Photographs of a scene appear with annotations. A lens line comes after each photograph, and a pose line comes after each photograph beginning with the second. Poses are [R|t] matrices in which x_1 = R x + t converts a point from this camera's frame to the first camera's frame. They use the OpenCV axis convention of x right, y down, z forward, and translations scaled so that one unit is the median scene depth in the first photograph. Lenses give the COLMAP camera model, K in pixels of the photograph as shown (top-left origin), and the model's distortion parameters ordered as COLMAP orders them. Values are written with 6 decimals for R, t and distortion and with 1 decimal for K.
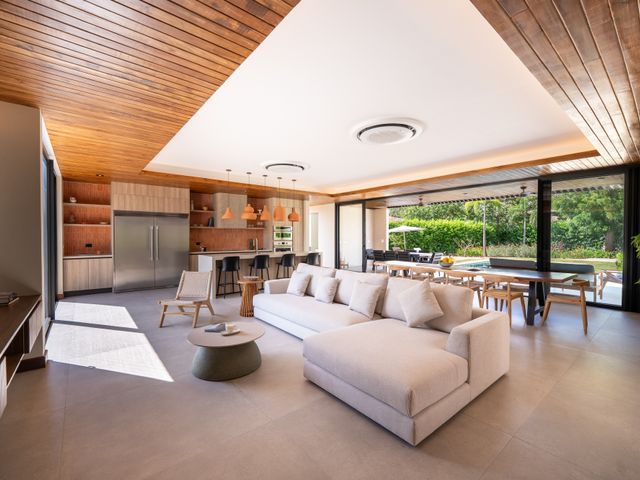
lens RADIAL K [[289.9, 0, 318.8], [0, 289.9, 241.7], [0, 0, 1]] dist [0.001312, -0.002027]
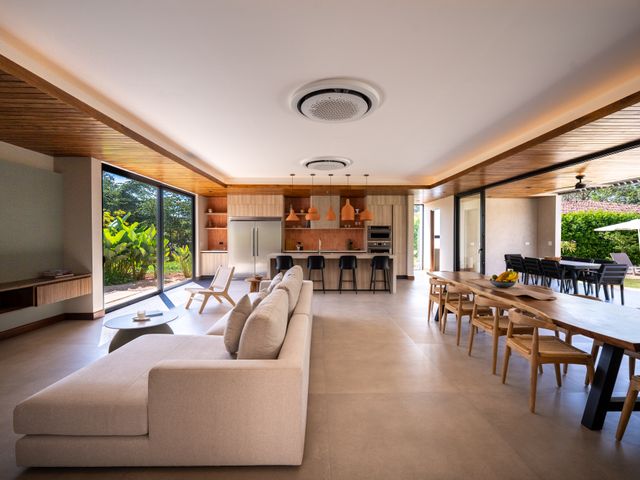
lens RADIAL K [[289.9, 0, 316.8], [0, 289.9, 241.5], [0, 0, 1]] dist [0.001312, -0.002027]
pose [[0.777631, 0.010976, -0.628626, 0.299410], [-0.011849, 0.999926, 0.002801, -0.003511], [0.628610, 0.005270, 0.777703, 0.157588]]
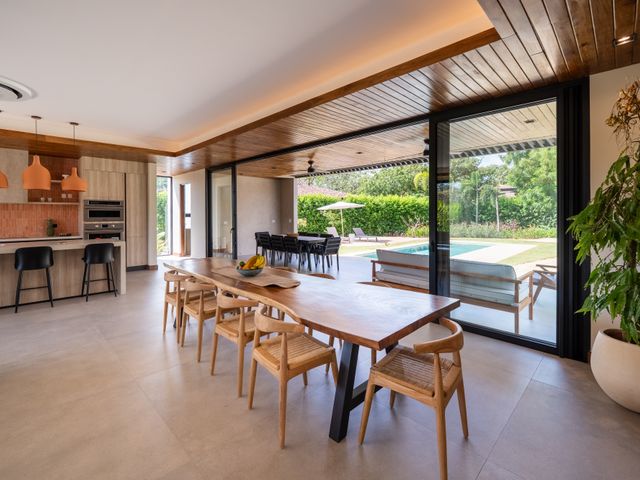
lens RADIAL K [[304.9, 0, 321.7], [0, 304.9, 213.9], [0, 0, 1]] dist [0.000334, 0.000897]
pose [[0.994391, -0.003959, 0.105690, 0.294179], [0.006047, 0.999793, -0.019441, -0.006014], [-0.105591, 0.019971, 0.994209, 0.254917]]
